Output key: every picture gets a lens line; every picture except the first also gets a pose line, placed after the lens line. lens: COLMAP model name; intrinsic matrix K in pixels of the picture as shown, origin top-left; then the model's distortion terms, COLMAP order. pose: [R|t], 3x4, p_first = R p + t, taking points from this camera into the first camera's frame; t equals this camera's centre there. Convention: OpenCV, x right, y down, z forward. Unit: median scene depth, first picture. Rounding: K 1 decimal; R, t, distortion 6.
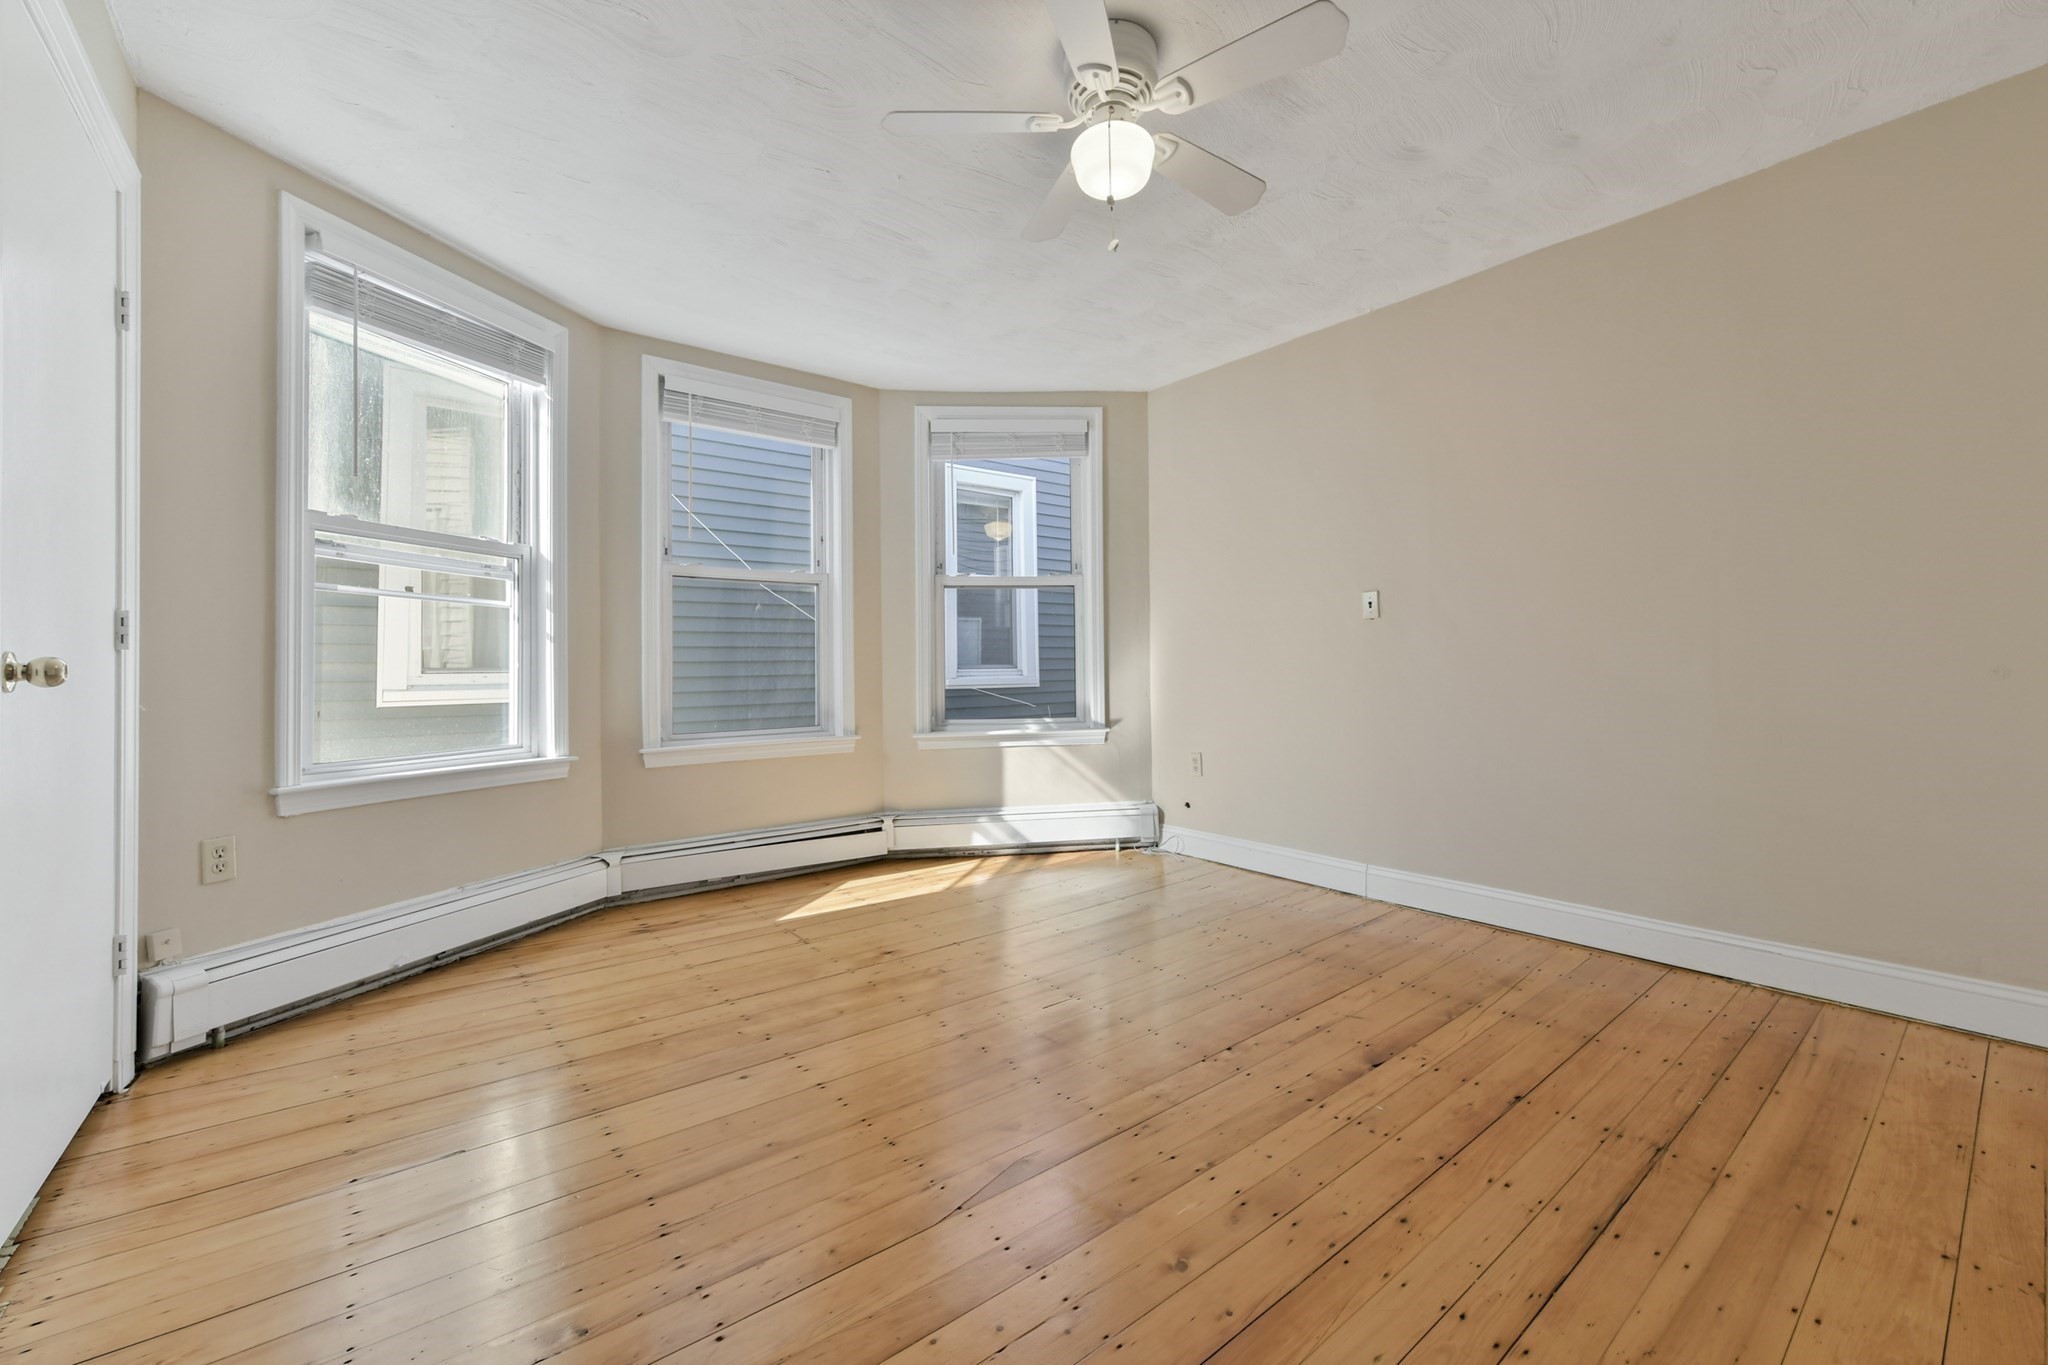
lens RADIAL K [[826.9, 0, 1034.9], [0, 826.9, 661.9], [0, 0, 1]] dist [0.000753, 0.000681]
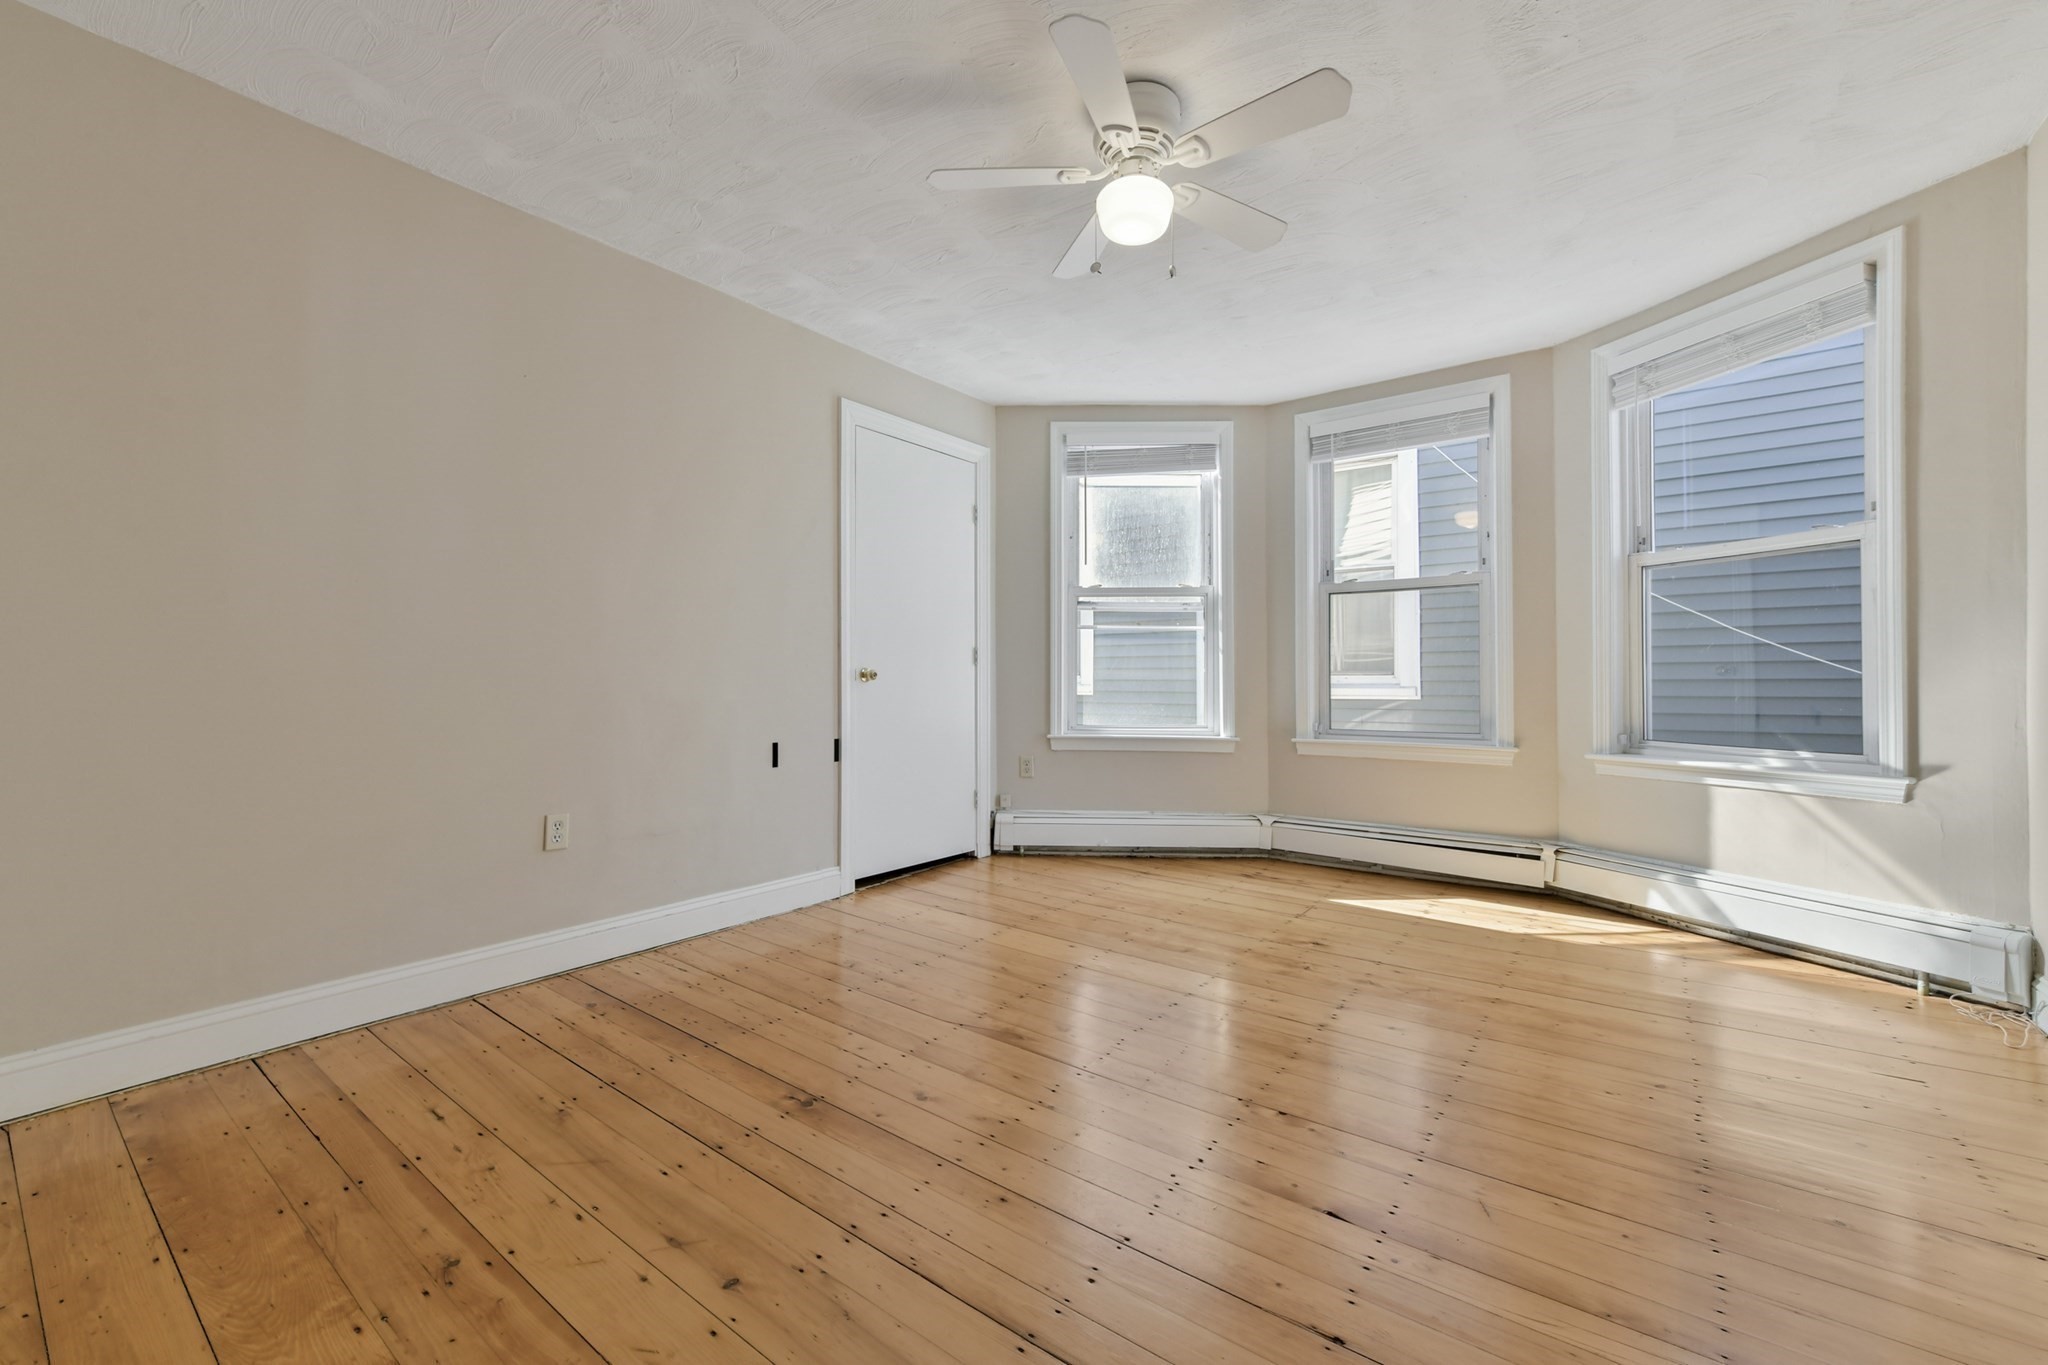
lens RADIAL K [[800.7, 0, 1024.0], [0, 800.7, 682.5], [0, 0, 1]] dist [0.000785, 0.000200]
pose [[0.251457, 0.016843, -0.967722, 0.541948], [0.008401, 0.999773, 0.019584, -0.004078], [0.967832, -0.013054, 0.251258, 0.292291]]
